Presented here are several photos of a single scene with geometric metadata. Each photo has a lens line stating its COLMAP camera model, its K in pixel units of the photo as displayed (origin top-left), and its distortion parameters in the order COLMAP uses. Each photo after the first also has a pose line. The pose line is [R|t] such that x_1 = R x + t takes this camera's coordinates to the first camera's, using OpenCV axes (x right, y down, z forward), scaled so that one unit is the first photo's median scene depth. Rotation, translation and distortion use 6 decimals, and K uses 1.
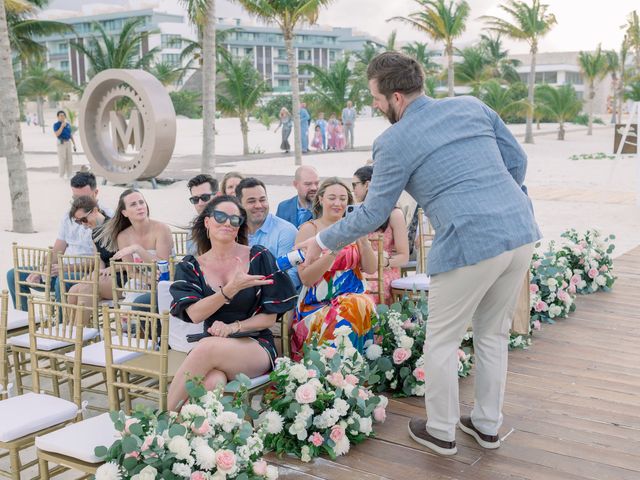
lens RADIAL K [[801.4, 0, 303.2], [0, 801.4, 239.4], [0, 0, 1]] dist [-0.020495, 0.003529]
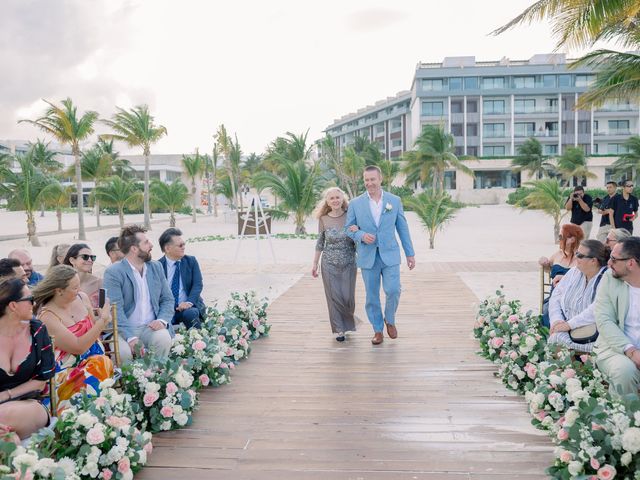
lens RADIAL K [[693.3, 0, 320.0], [0, 693.3, 240.0], [0, 0, 1]] dist [-0.008359, 0.009309]
pose [[0.861740, -0.031237, 0.506387, -0.118279], [0.084935, 0.992899, -0.083289, 0.009305], [-0.500190, 0.114784, 0.858274, -0.042871]]
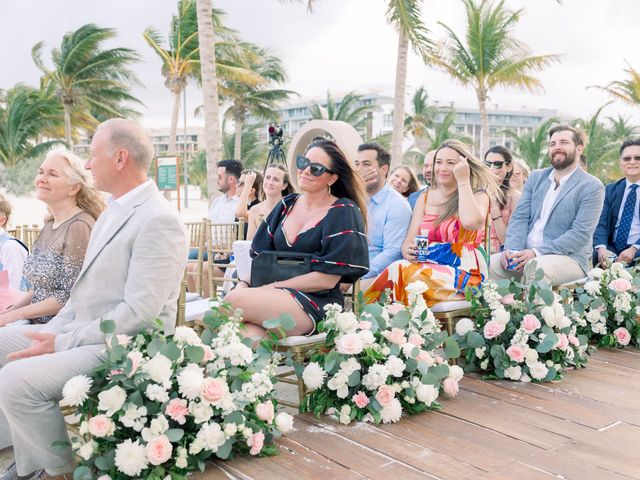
lens RADIAL K [[703.2, 0, 320.0], [0, 703.2, 240.0], [0, 0, 1]] dist [-0.000008, 0.026136]
pose [[0.965684, 0.044070, -0.255954, 0.085567], [-0.063732, 0.995576, -0.069035, 0.073108], [0.251779, 0.082978, 0.964221, 0.137858]]
